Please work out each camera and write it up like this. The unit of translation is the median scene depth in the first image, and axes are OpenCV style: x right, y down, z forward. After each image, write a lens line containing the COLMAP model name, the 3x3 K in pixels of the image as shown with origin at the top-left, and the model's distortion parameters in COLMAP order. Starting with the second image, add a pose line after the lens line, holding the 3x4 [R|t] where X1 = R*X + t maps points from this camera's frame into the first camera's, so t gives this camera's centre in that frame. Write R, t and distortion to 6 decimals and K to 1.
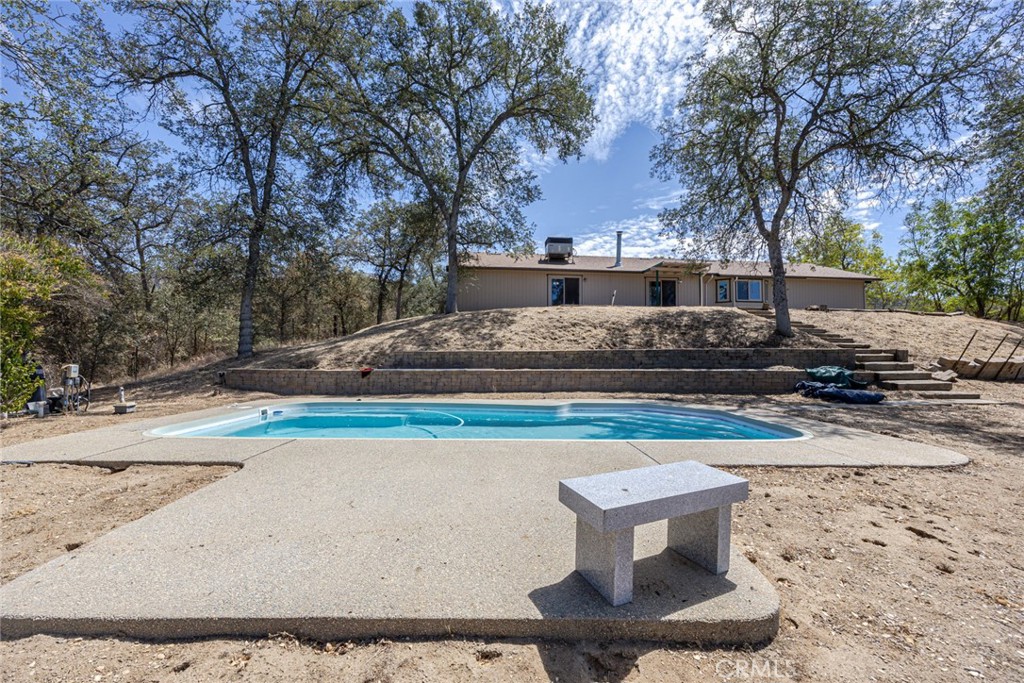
lens RADIAL K [[400.5, 0, 511.9], [0, 400.5, 345.2], [0, 0, 1]] dist [0.000089, -0.000021]
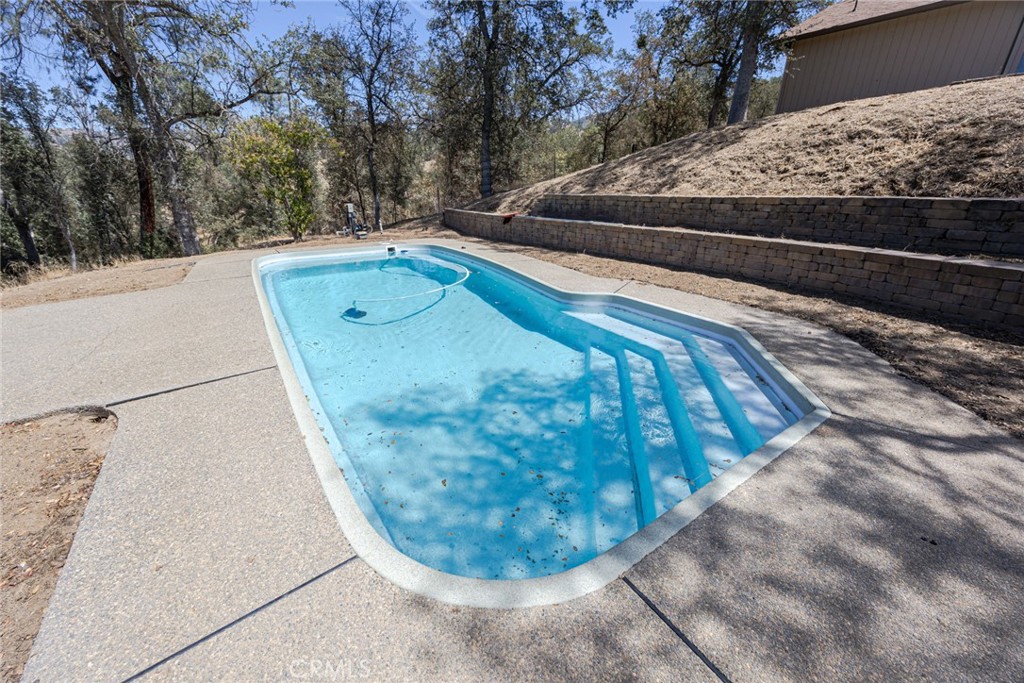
lens RADIAL K [[400.5, 0, 512.7], [0, 400.5, 341.7], [0, 0, 1]] dist [0.000089, -0.000021]
pose [[0.543331, 0.304894, -0.782197, 0.454546], [0.026884, 0.924924, 0.379201, -0.020470], [0.839088, -0.227060, 0.494343, 0.449513]]
